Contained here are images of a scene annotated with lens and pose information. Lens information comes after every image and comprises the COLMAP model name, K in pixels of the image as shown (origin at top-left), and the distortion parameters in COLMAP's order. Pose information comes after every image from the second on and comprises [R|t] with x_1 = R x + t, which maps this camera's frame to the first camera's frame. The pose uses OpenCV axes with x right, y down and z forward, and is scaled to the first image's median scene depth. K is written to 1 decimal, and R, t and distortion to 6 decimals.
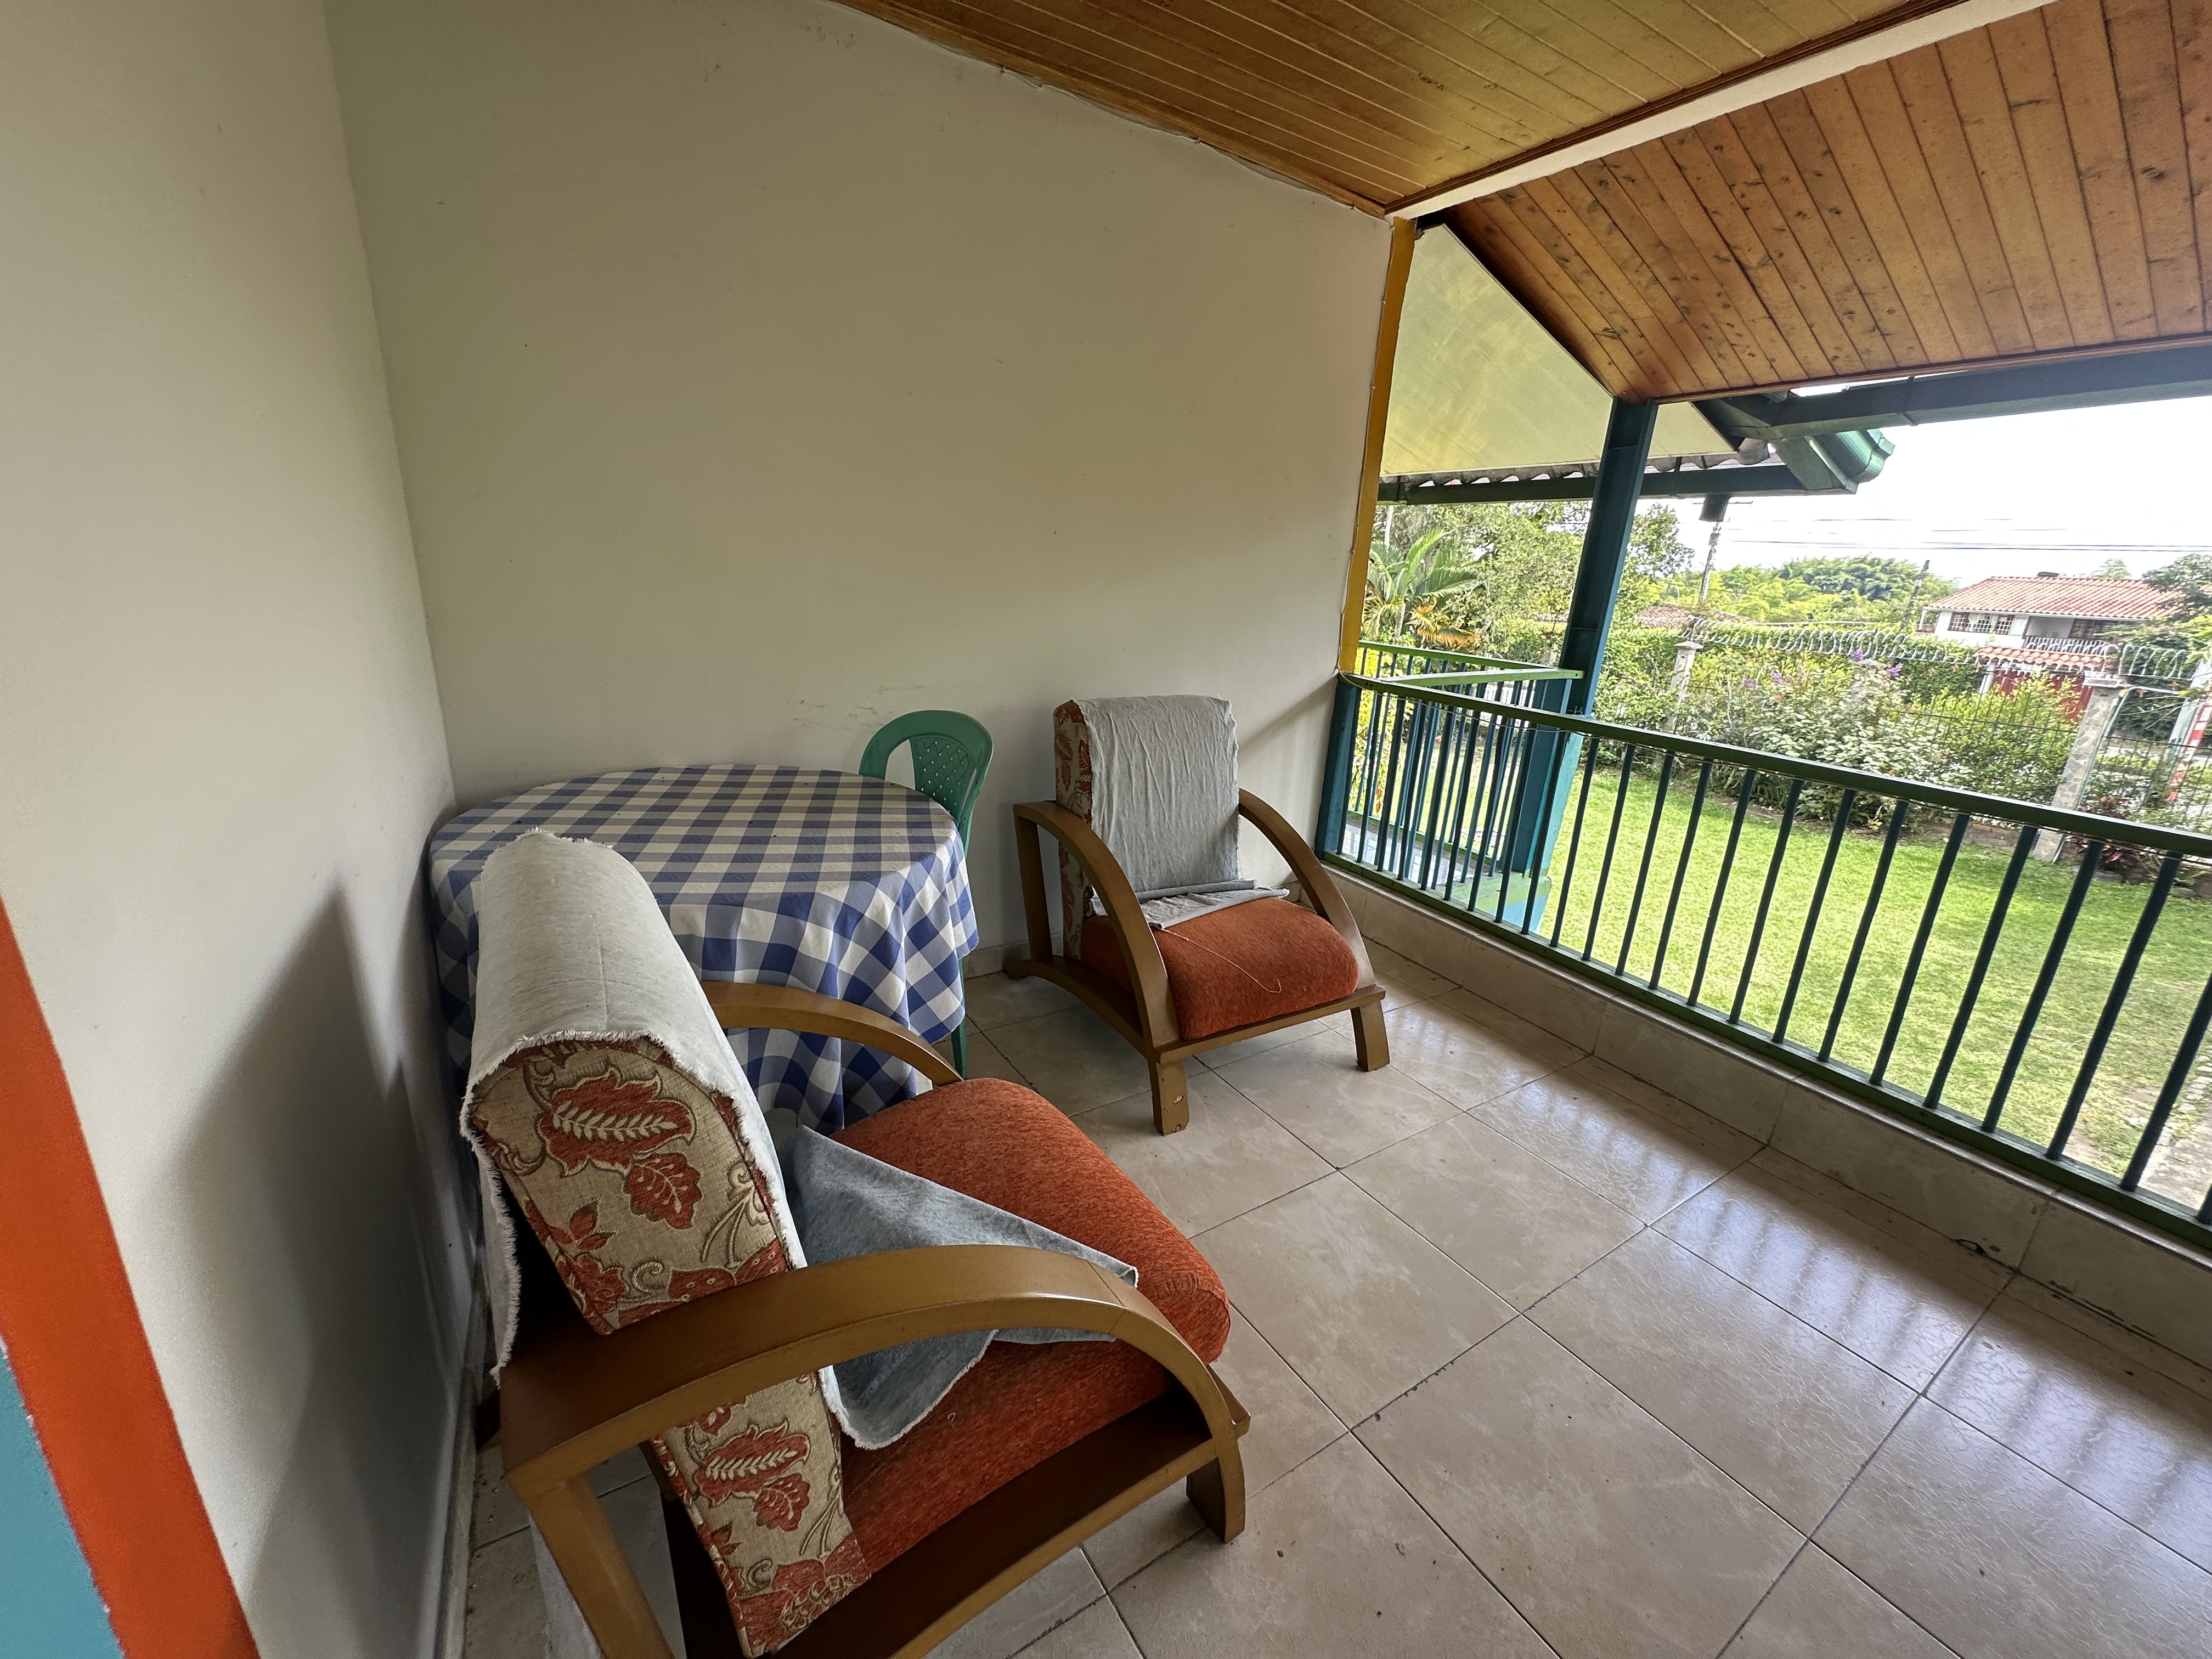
lens RADIAL K [[883.9, 0, 1106.0], [0, 883.9, 829.5], [0, 0, 1]] dist [-0.003039, 0.000367]
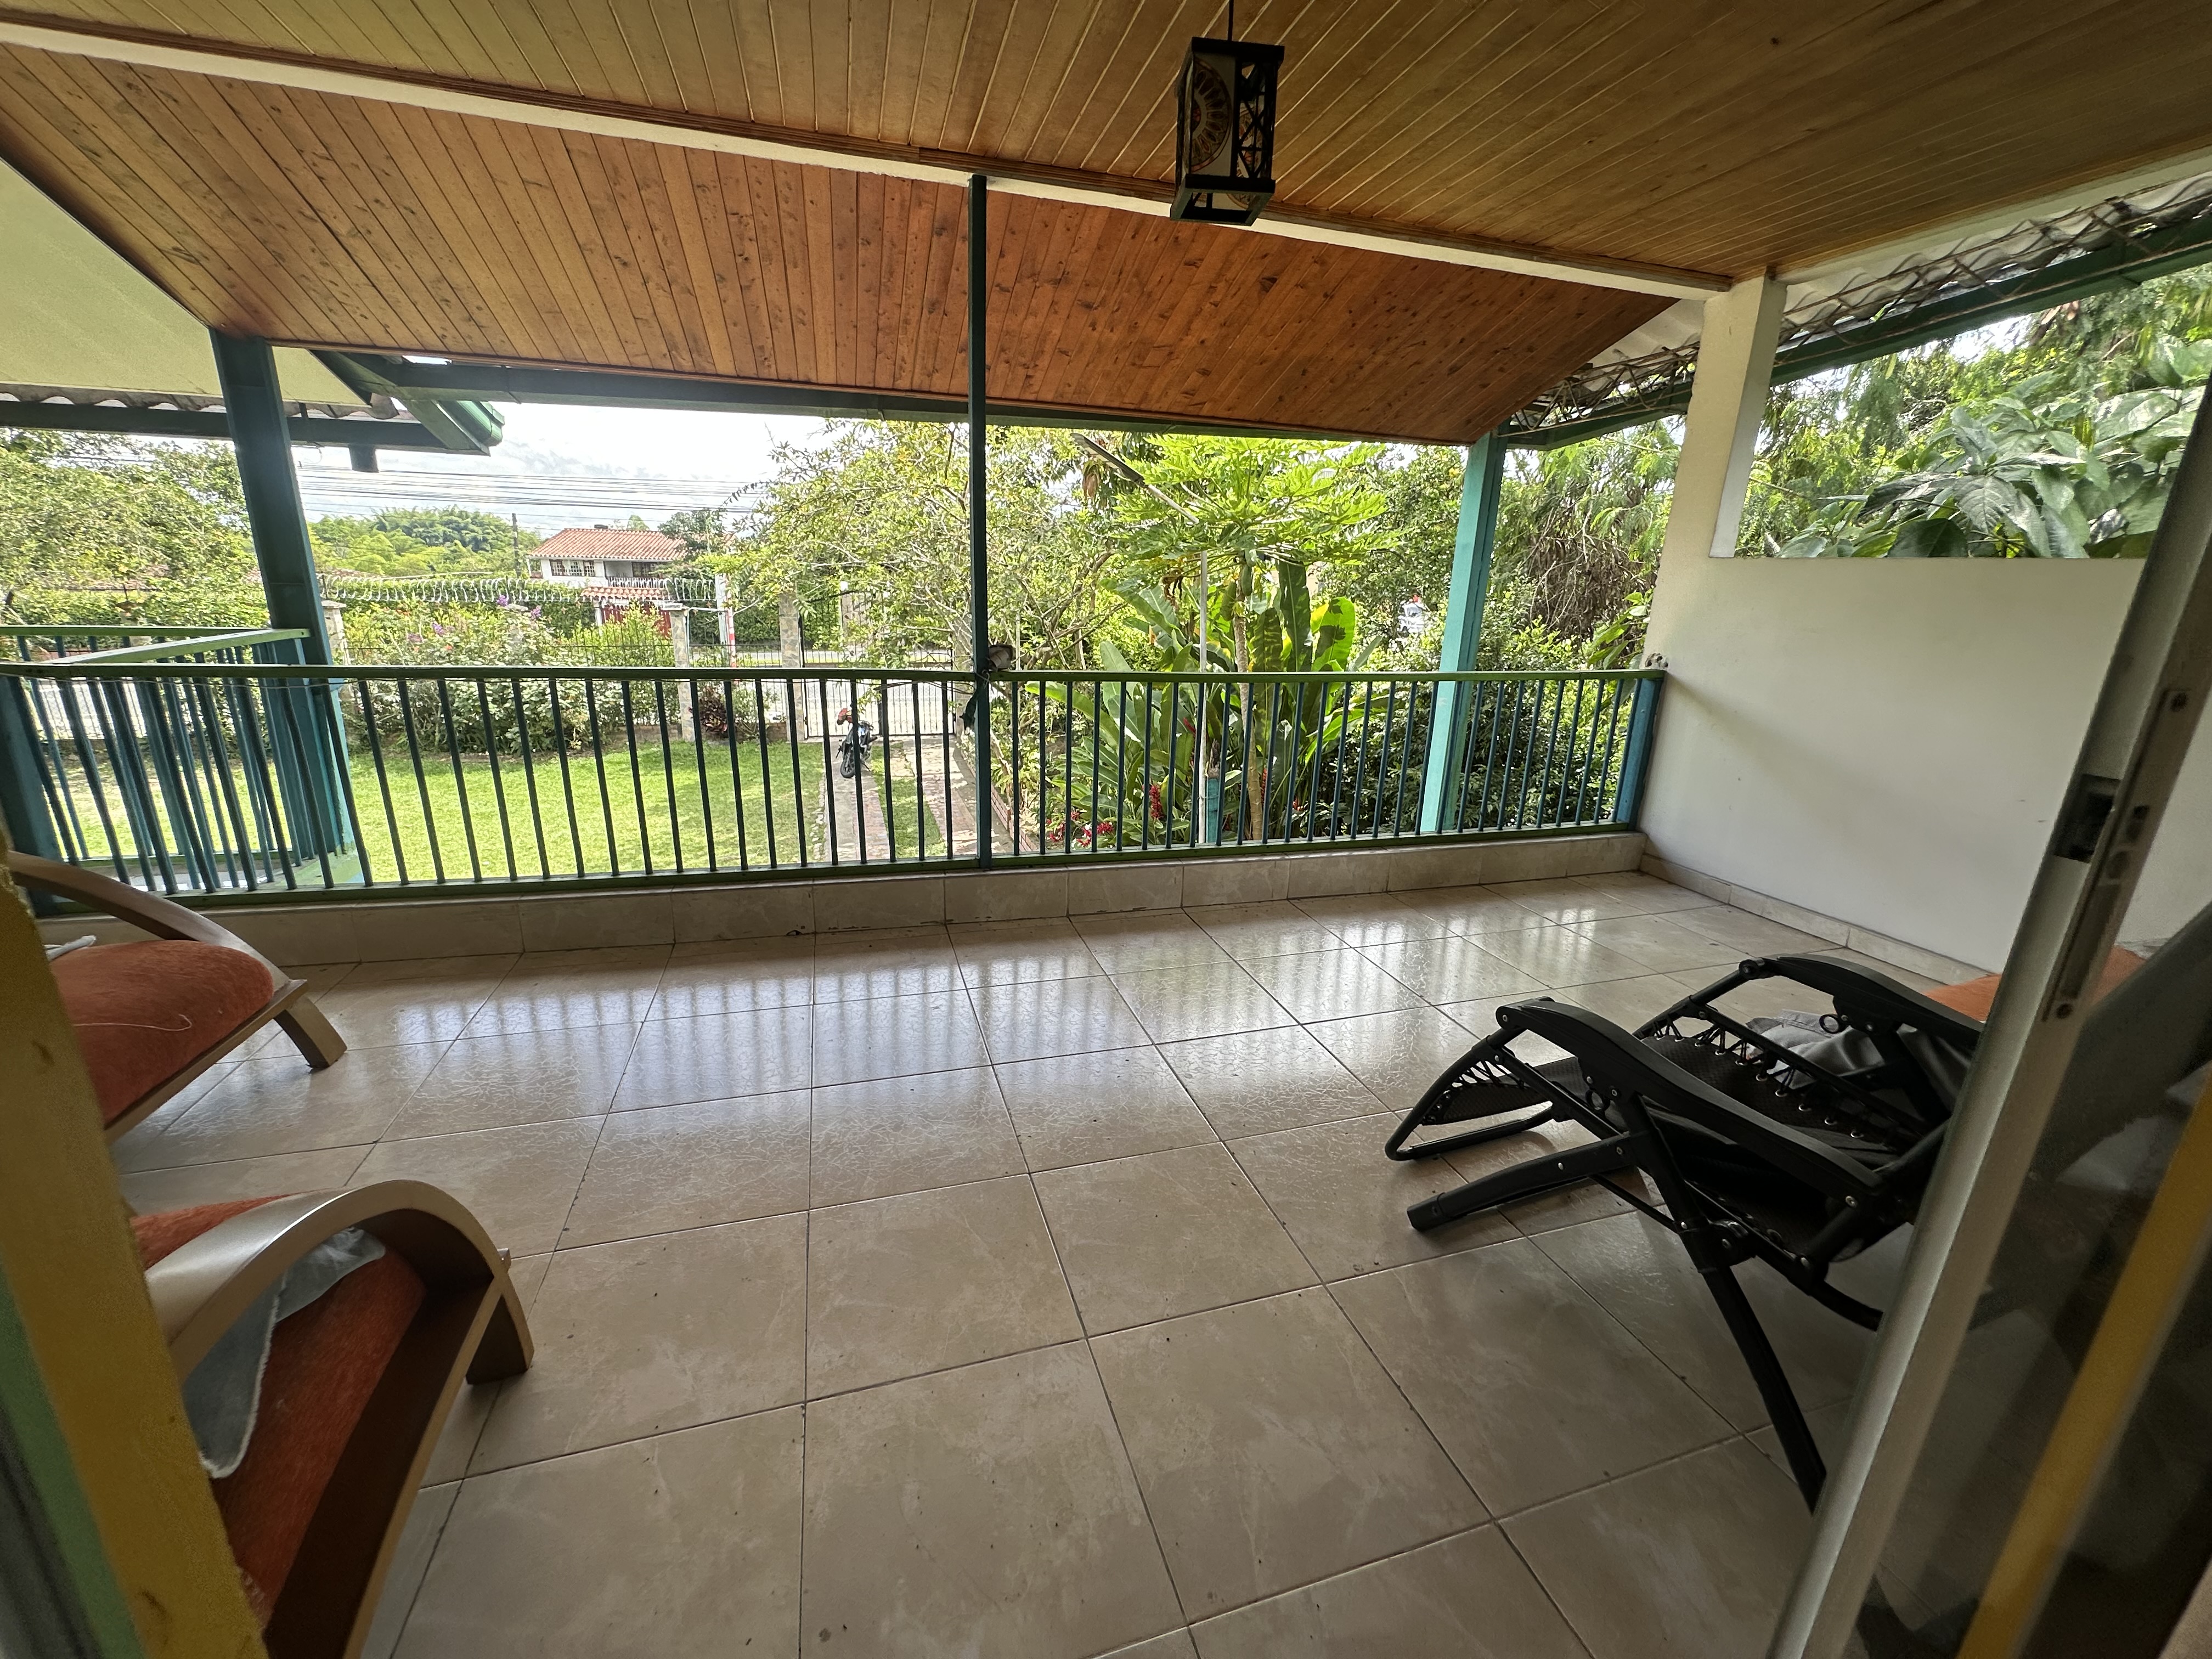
lens RADIAL K [[887.2, 0, 1106.0], [0, 887.2, 829.5], [0, 0, 1]] dist [-0.011539, 0.002692]
pose [[0.270879, -0.307772, 0.912086, -0.186824], [0.262110, 0.935291, 0.237759, 0.026093], [-0.926241, 0.174663, 0.334021, -0.081427]]
